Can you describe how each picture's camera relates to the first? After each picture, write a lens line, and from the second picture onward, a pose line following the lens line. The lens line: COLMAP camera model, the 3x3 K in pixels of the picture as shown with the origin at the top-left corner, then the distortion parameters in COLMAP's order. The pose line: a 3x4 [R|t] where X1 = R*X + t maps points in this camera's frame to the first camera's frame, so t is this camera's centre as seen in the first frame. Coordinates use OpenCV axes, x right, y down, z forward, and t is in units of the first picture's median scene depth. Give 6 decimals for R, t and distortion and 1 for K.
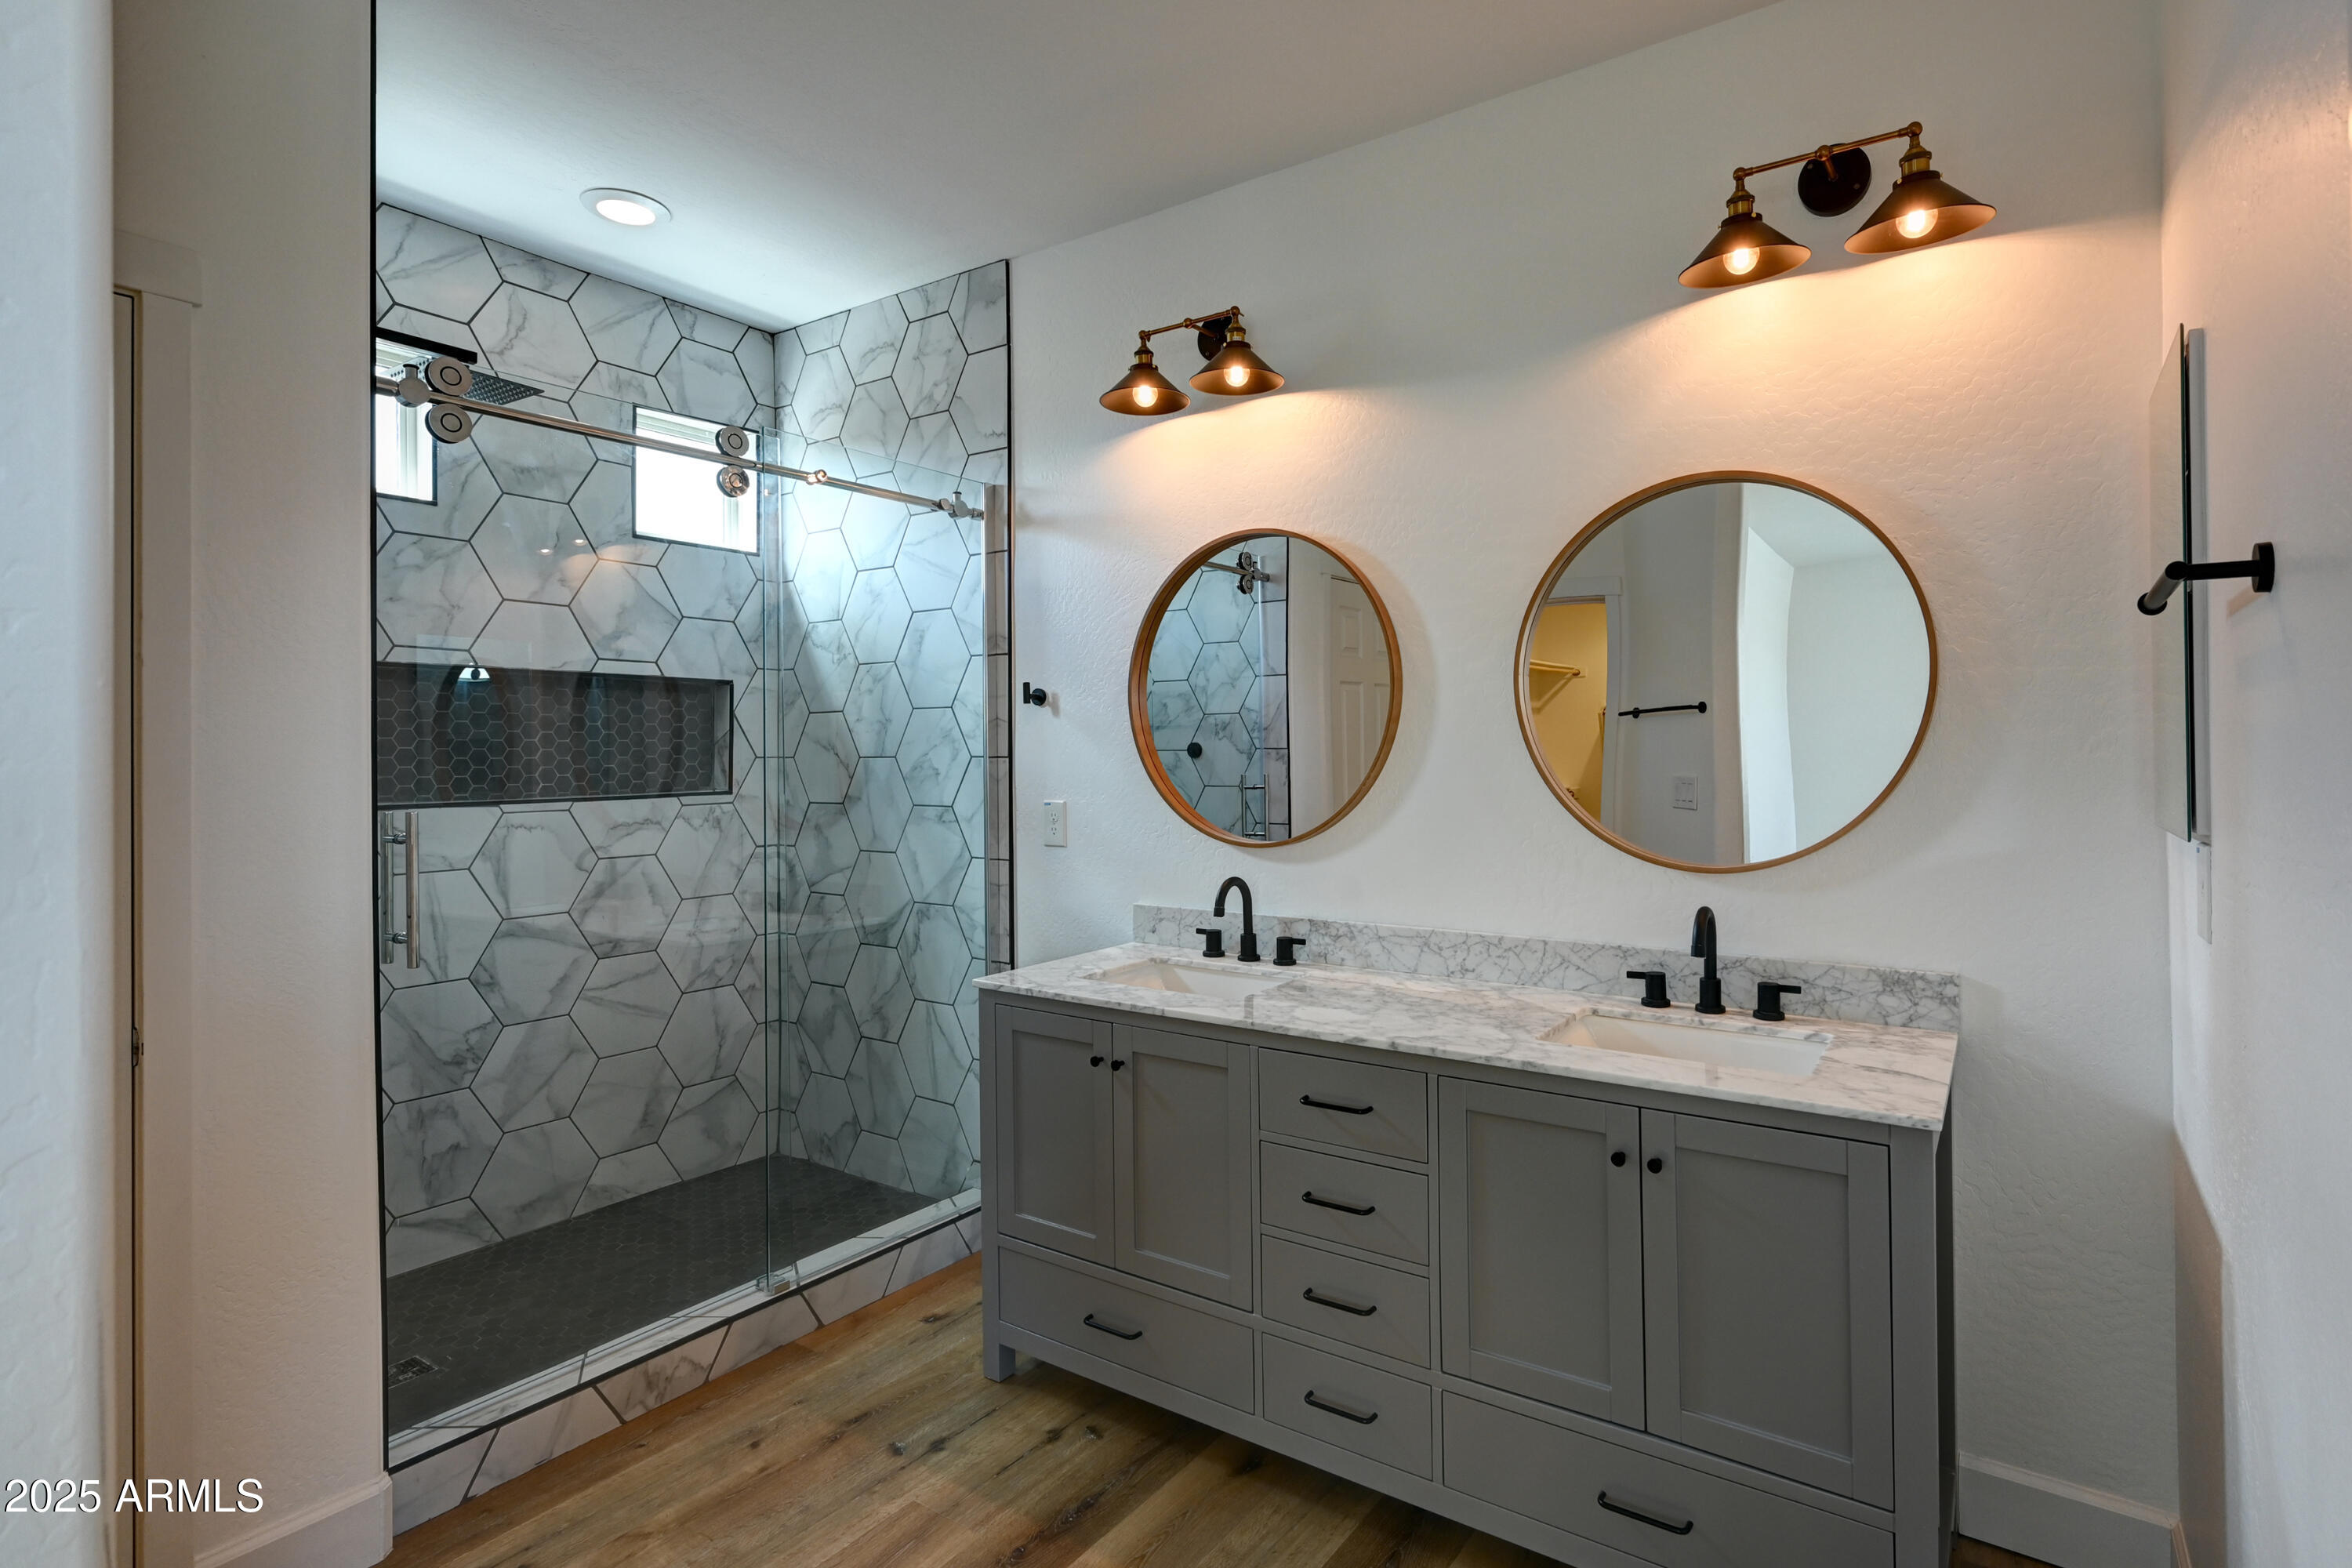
lens RADIAL K [[1168.7, 0, 1168.8], [0, 1168.7, 769.4], [0, 0, 1]] dist [0.002024, 0.000813]
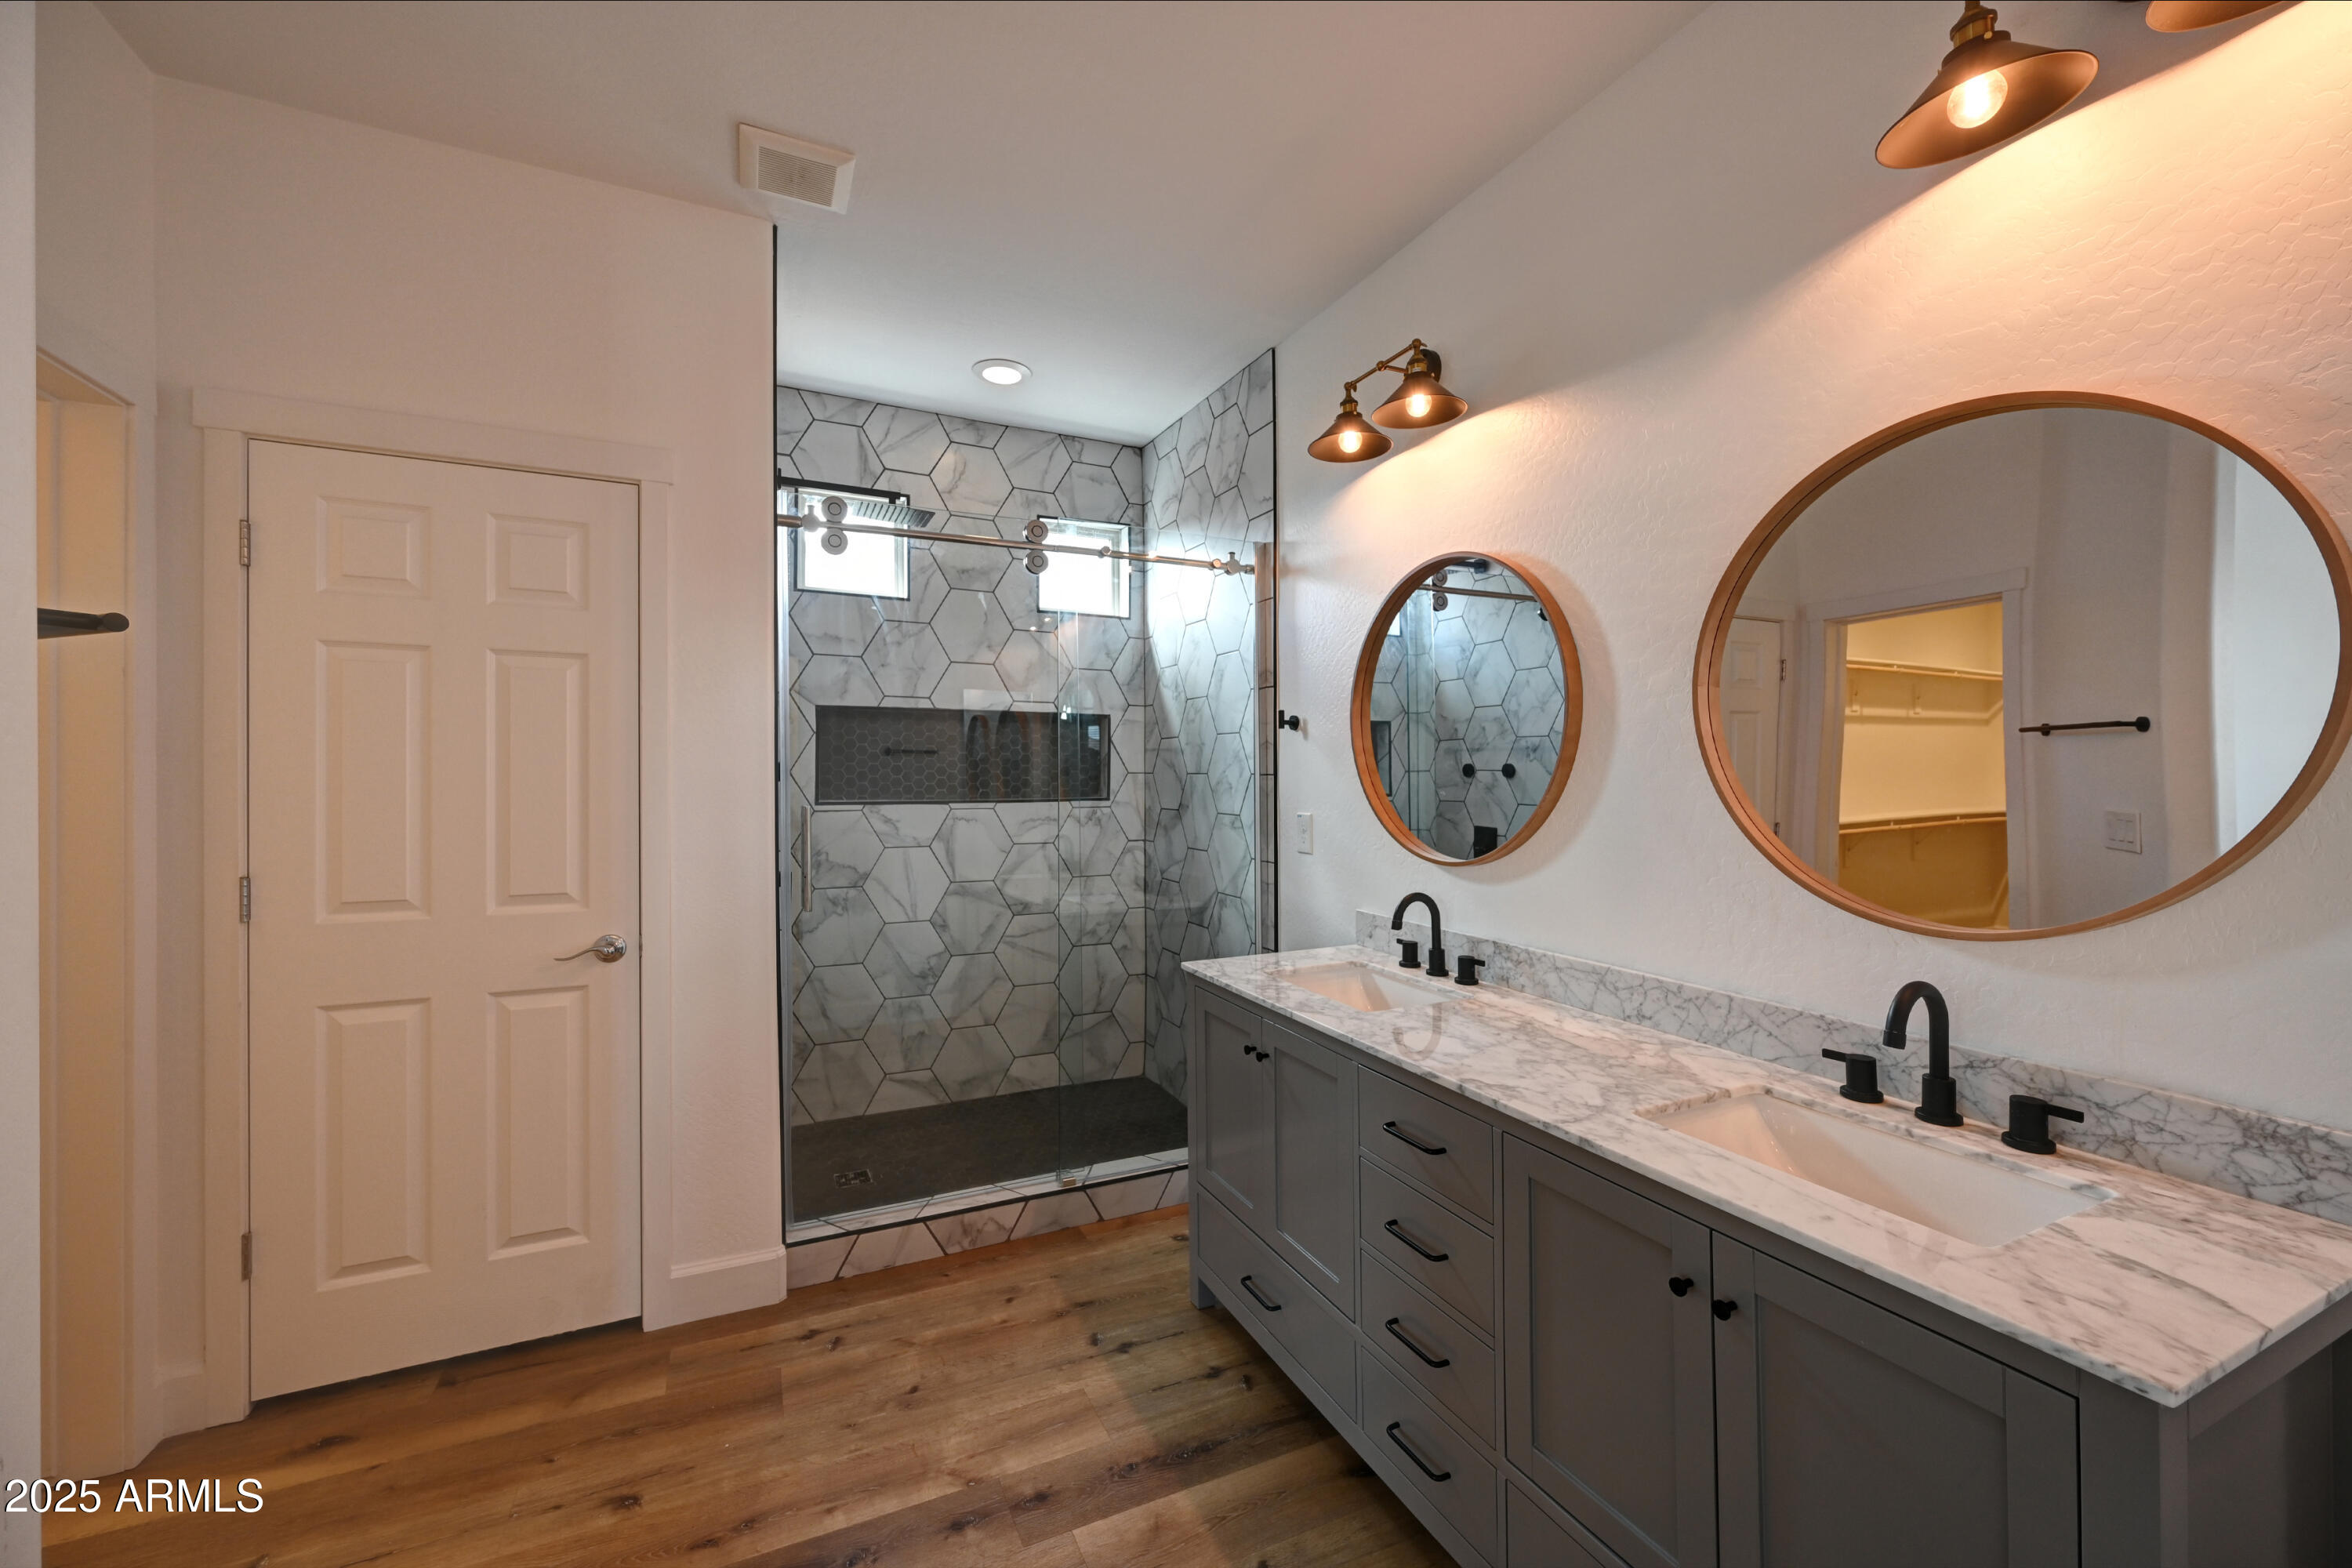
lens RADIAL K [[898.6, 0, 1176.0], [0, 898.6, 784.0], [0, 0, 1]] dist [0.001074, 0.000199]
pose [[0.863656, 0.016910, -0.503798, 0.256515], [-0.016651, 0.999849, 0.005017, -0.004581], [0.503807, 0.004056, 0.863807, 0.193235]]
